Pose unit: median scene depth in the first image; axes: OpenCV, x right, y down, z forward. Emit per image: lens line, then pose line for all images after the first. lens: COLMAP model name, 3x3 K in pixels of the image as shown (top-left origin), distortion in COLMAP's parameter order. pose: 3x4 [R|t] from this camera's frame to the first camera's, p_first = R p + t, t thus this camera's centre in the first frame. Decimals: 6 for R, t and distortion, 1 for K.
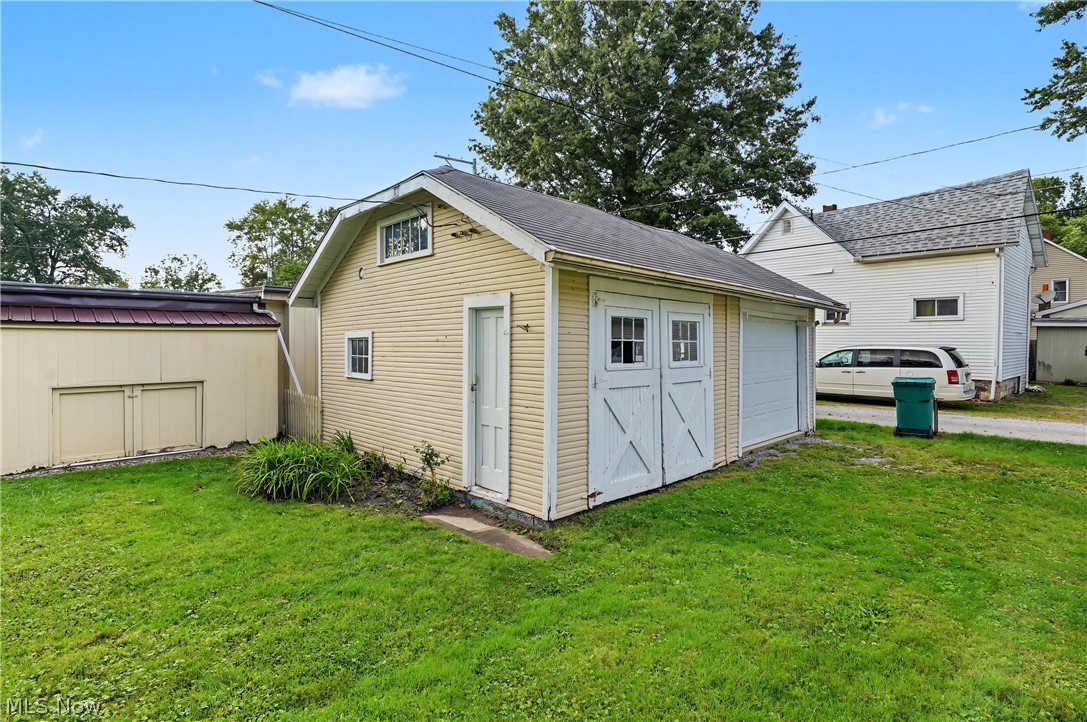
lens RADIAL K [[531.2, 0, 554.6], [0, 531.2, 344.4], [0, 0, 1]] dist [-0.006089, 0.002223]
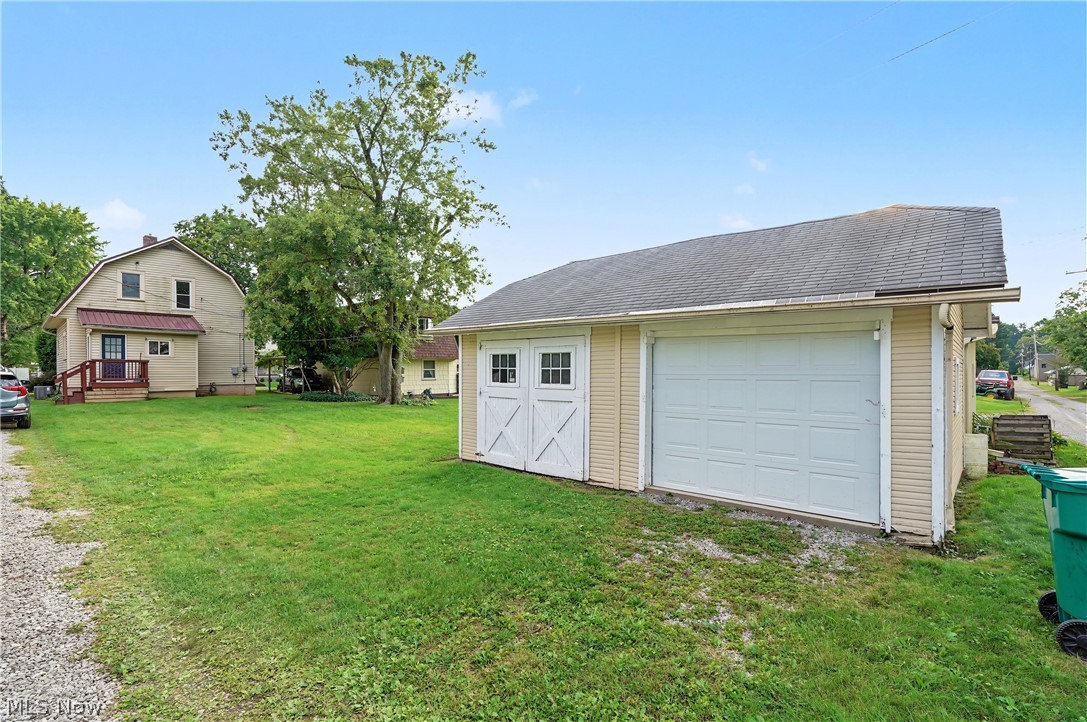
lens RADIAL K [[517.7, 0, 542.1], [0, 517.7, 368.1], [0, 0, 1]] dist [0.000420, 0.000195]
pose [[0.031843, -0.013683, -0.999399, 0.966168], [-0.002136, 0.999903, -0.013758, 0.007180], [0.999491, 0.002573, 0.031811, 0.606702]]
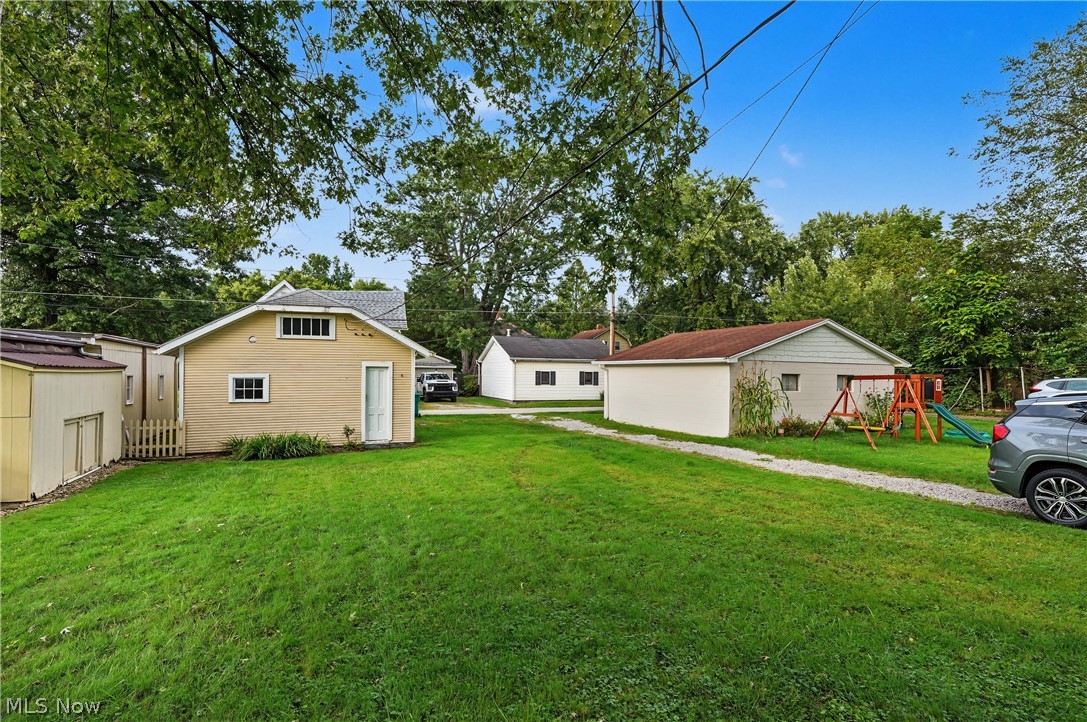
lens RADIAL K [[531.2, 0, 552.0], [0, 531.2, 364.5], [0, 0, 1]] dist [-0.006089, 0.002223]
pose [[0.333635, 0.016225, 0.942563, -1.217096], [-0.005766, 0.999868, -0.015170, -0.026012], [-0.942685, -0.000374, 0.333685, -0.334458]]
